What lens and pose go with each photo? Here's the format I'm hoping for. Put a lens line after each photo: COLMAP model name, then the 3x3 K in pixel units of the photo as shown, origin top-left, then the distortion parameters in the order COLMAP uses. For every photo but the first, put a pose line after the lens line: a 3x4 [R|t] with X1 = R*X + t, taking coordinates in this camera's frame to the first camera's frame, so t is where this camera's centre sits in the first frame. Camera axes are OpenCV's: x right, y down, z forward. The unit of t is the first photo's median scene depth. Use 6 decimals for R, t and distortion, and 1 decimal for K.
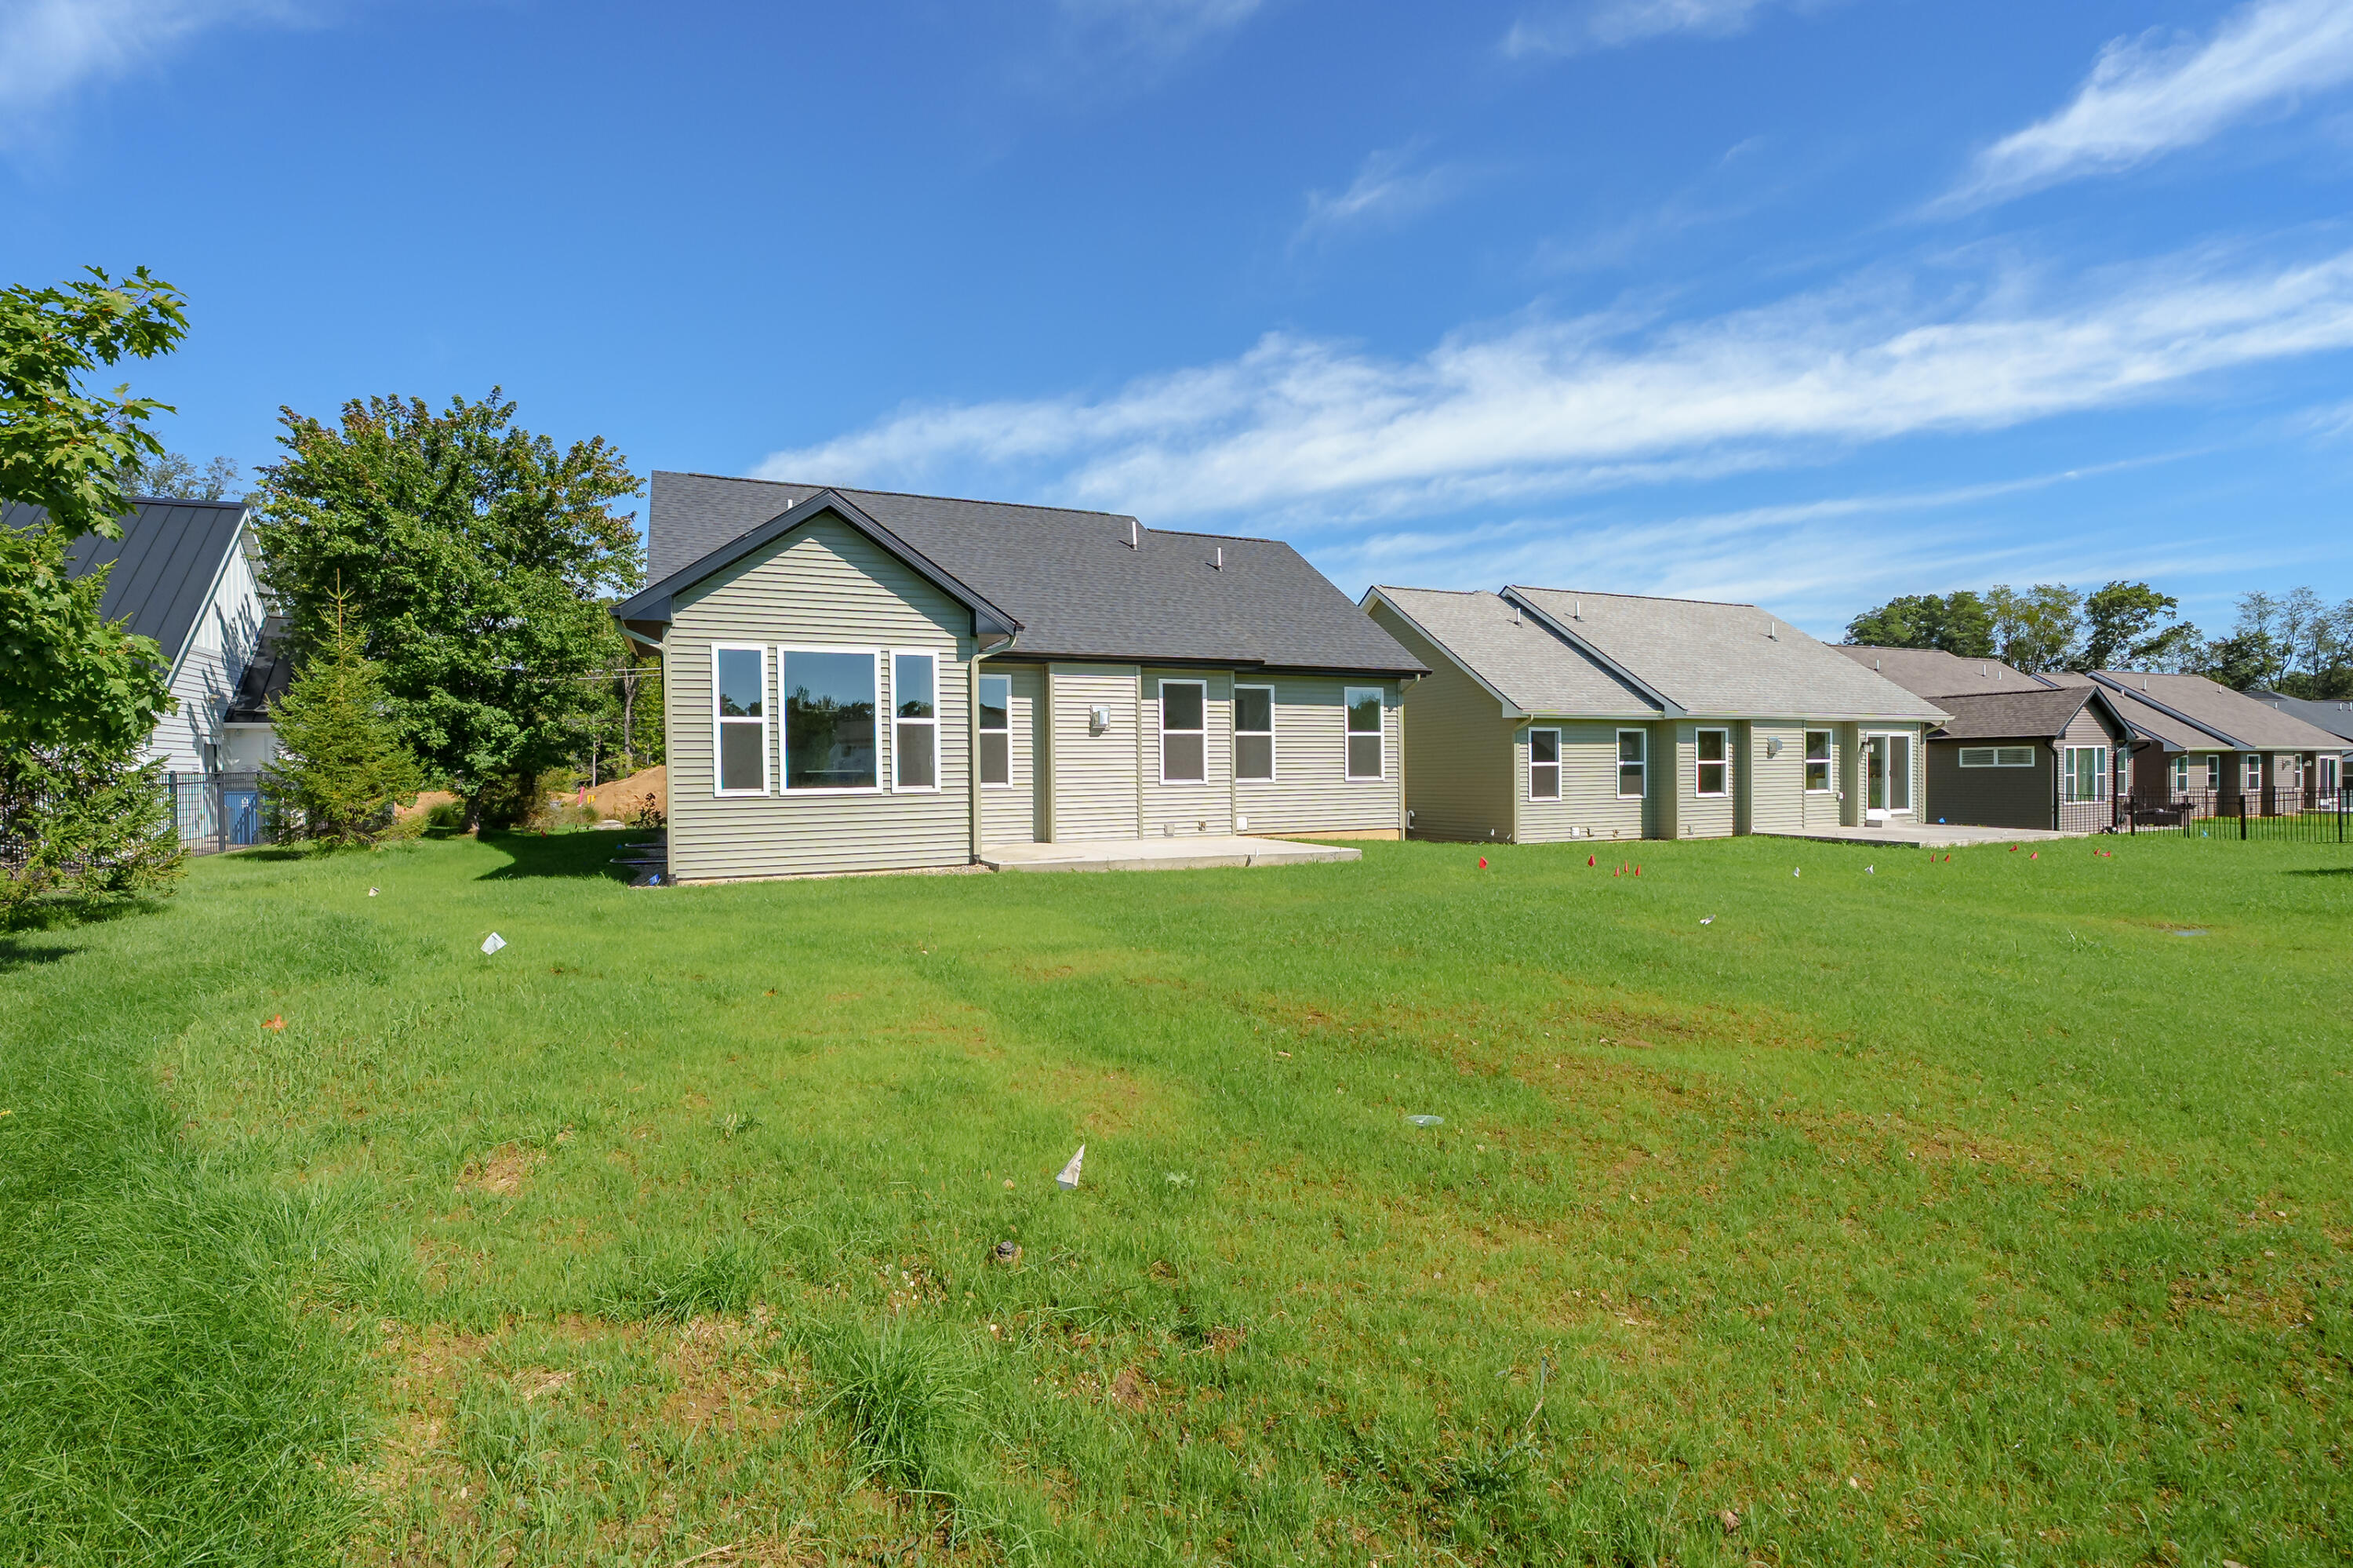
lens RADIAL K [[1089.0, 0, 1176.5], [0, 1089.0, 784.0], [0, 0, 1]] dist [-0.003494, 0.000063]
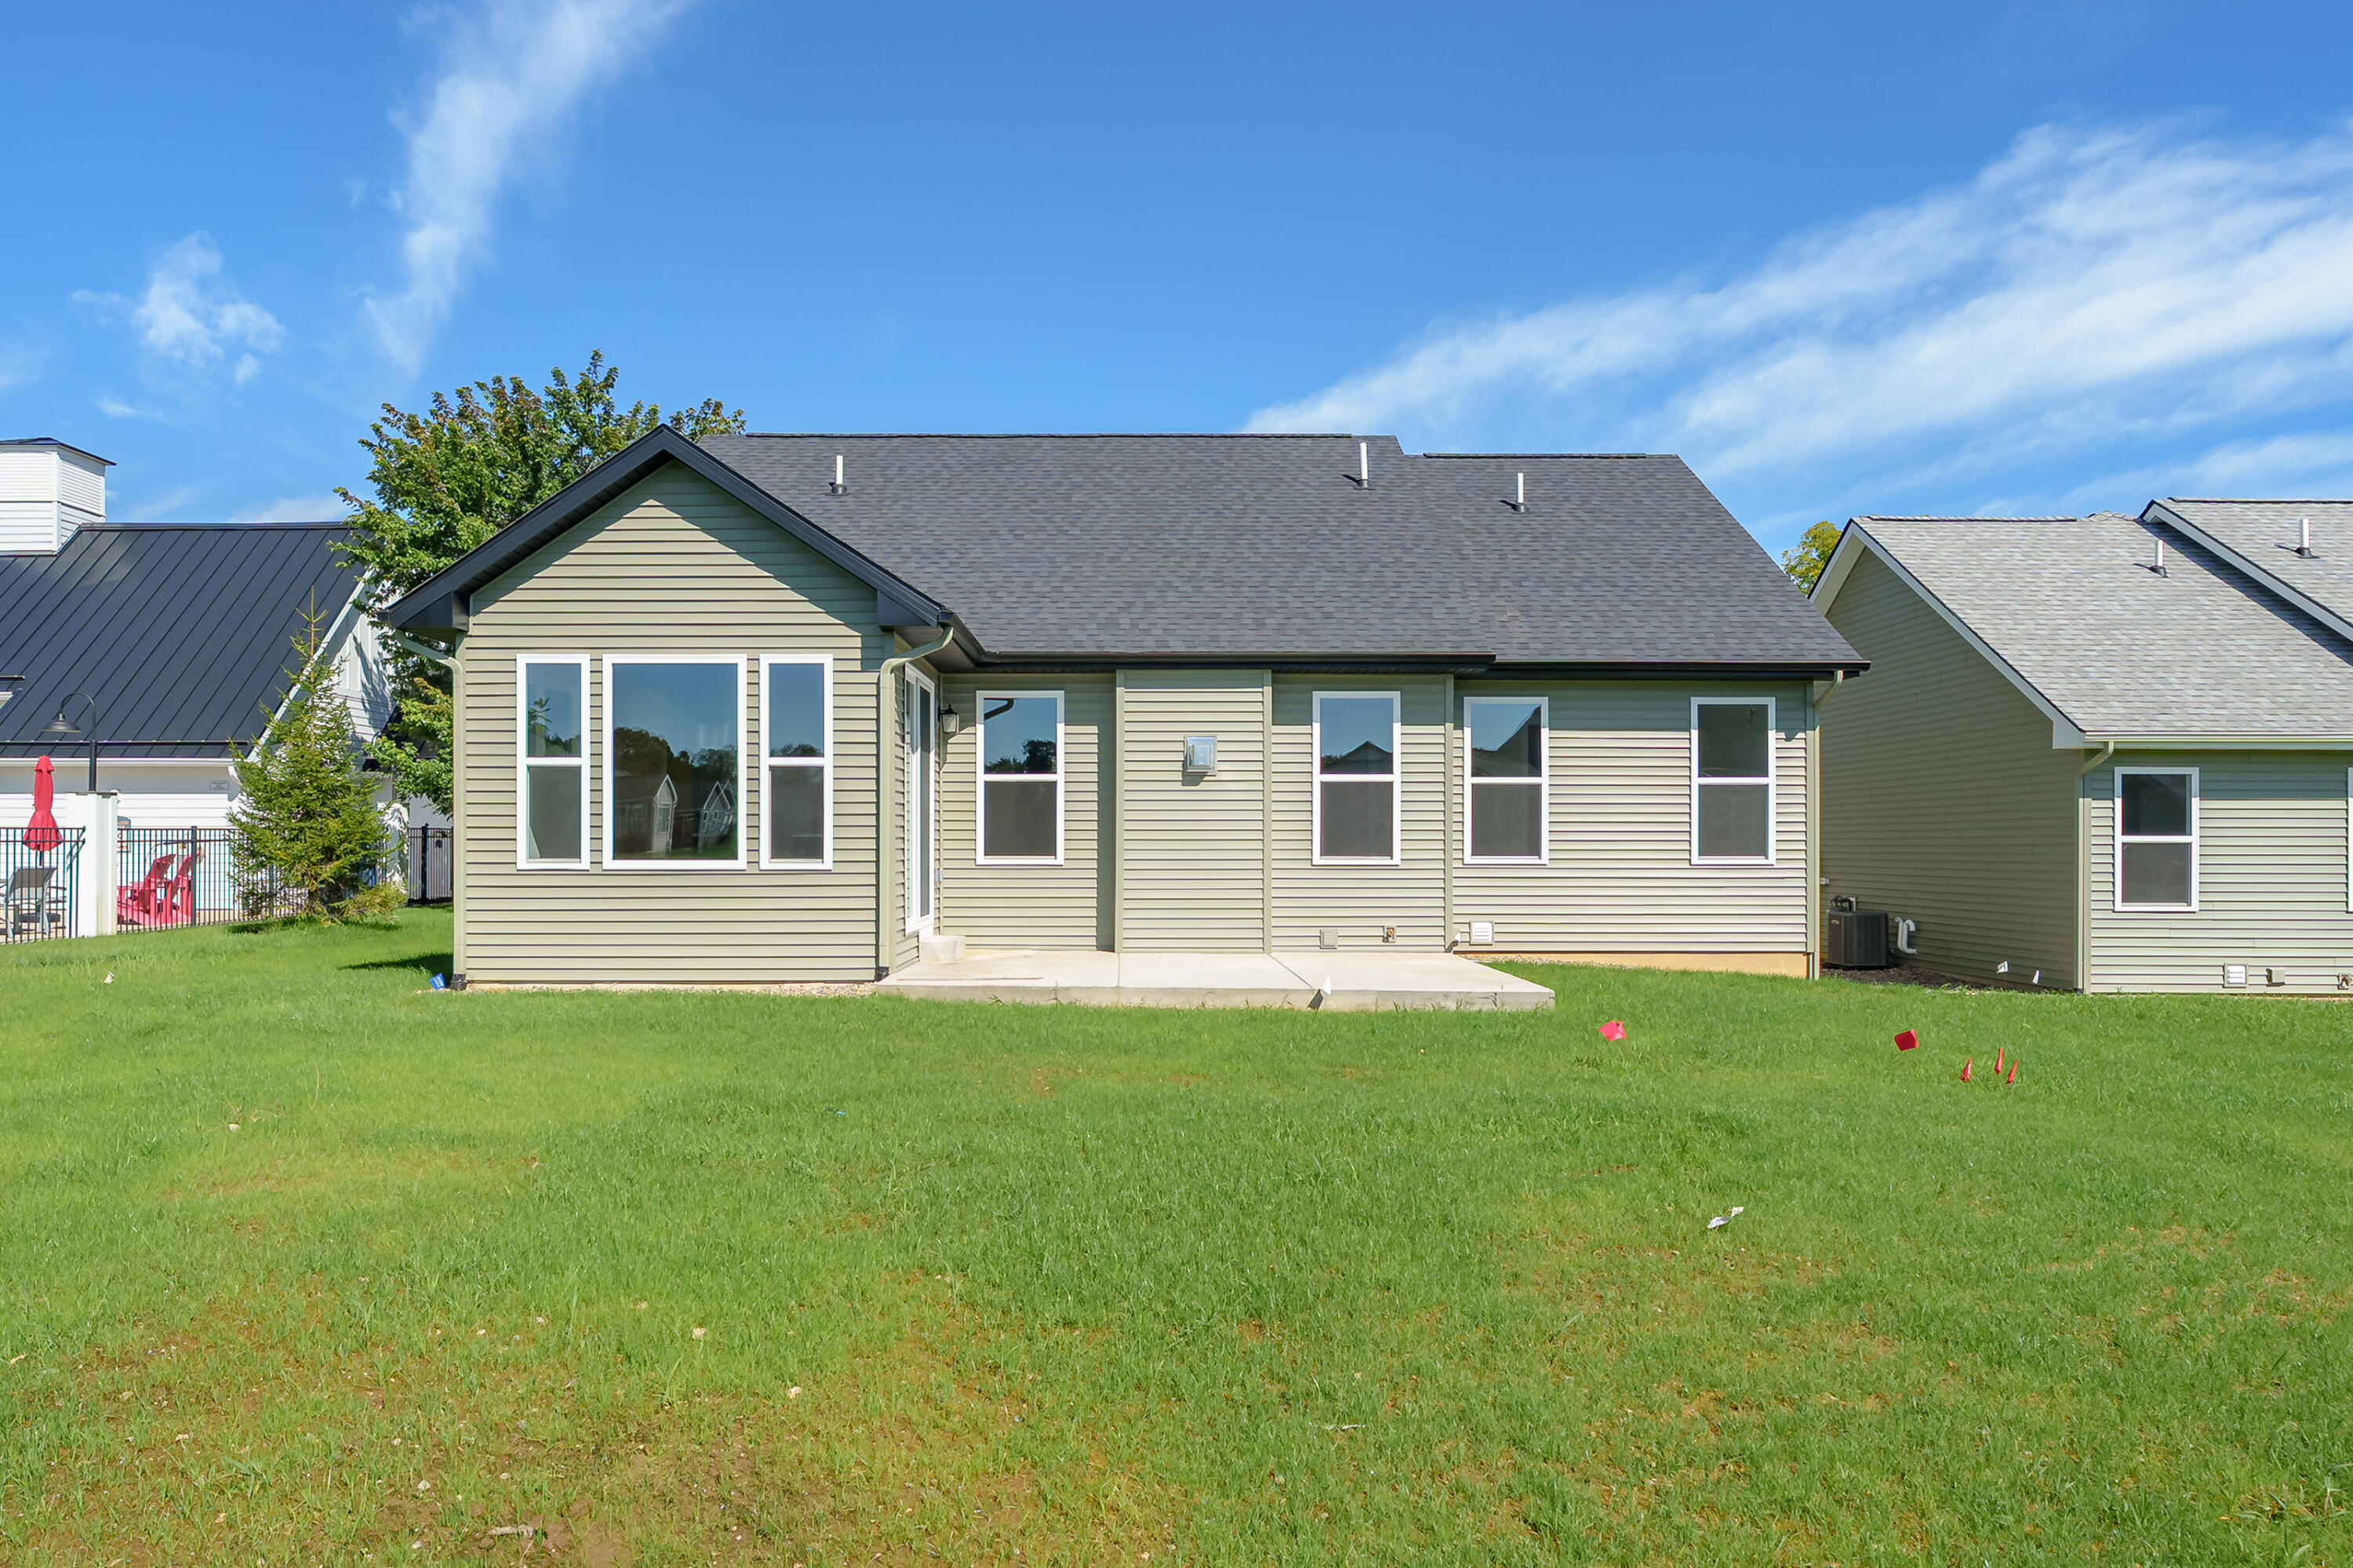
lens RADIAL K [[1519.2, 0, 1176.3], [0, 1519.2, 888.2], [0, 0, 1]] dist [-0.017739, 0.006754]
pose [[0.900911, 0.026816, -0.433175, 0.234778], [-0.017827, 0.999533, 0.024800, -0.004862], [0.433638, -0.014620, 0.900968, 0.164716]]
